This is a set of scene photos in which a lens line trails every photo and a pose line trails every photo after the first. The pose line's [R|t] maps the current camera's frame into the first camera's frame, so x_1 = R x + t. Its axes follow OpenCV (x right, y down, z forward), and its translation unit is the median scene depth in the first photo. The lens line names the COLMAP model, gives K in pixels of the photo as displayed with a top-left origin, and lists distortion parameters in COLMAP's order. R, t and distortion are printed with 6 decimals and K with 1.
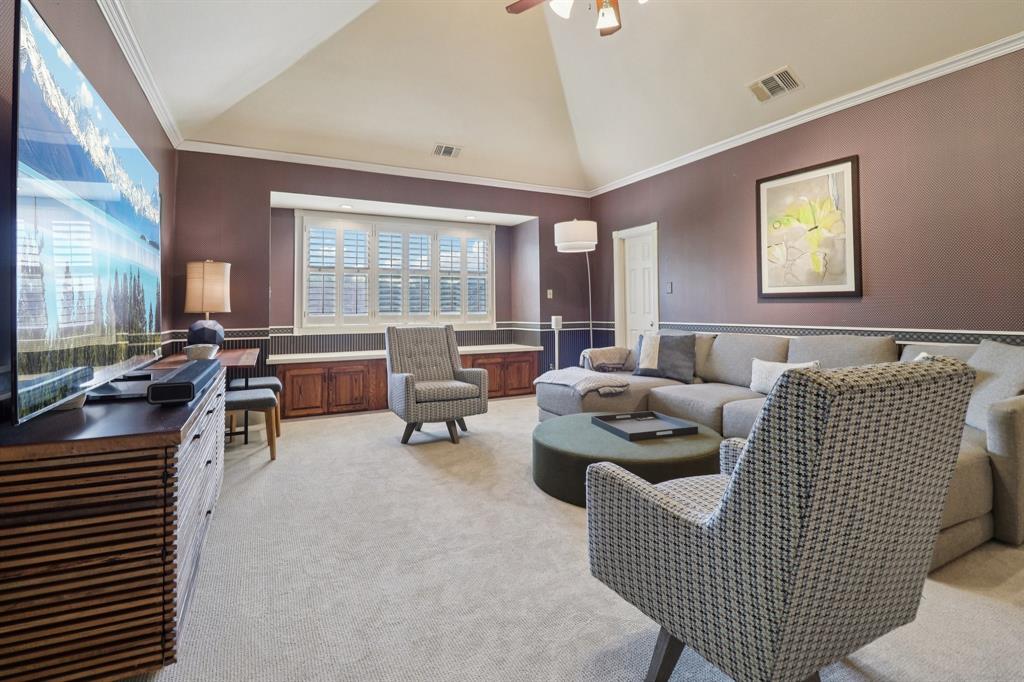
lens RADIAL K [[483.3, 0, 509.6], [0, 483.3, 298.1], [0, 0, 1]] dist [-0.016660, -0.001291]
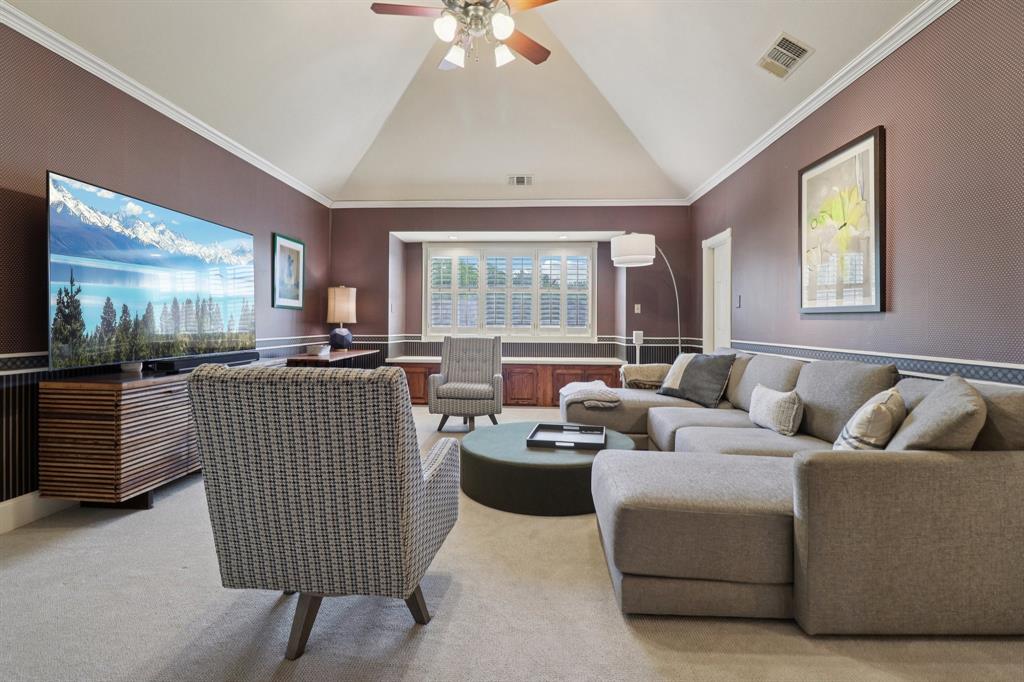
lens RADIAL K [[475.1, 0, 511.0], [0, 475.1, 322.9], [0, 0, 1]] dist [-0.008267, -0.001199]
pose [[0.863873, 0.012142, -0.503564, 0.496581], [0.000144, 0.999703, 0.024351, -0.004293], [0.503710, -0.021108, 0.863615, 0.044091]]
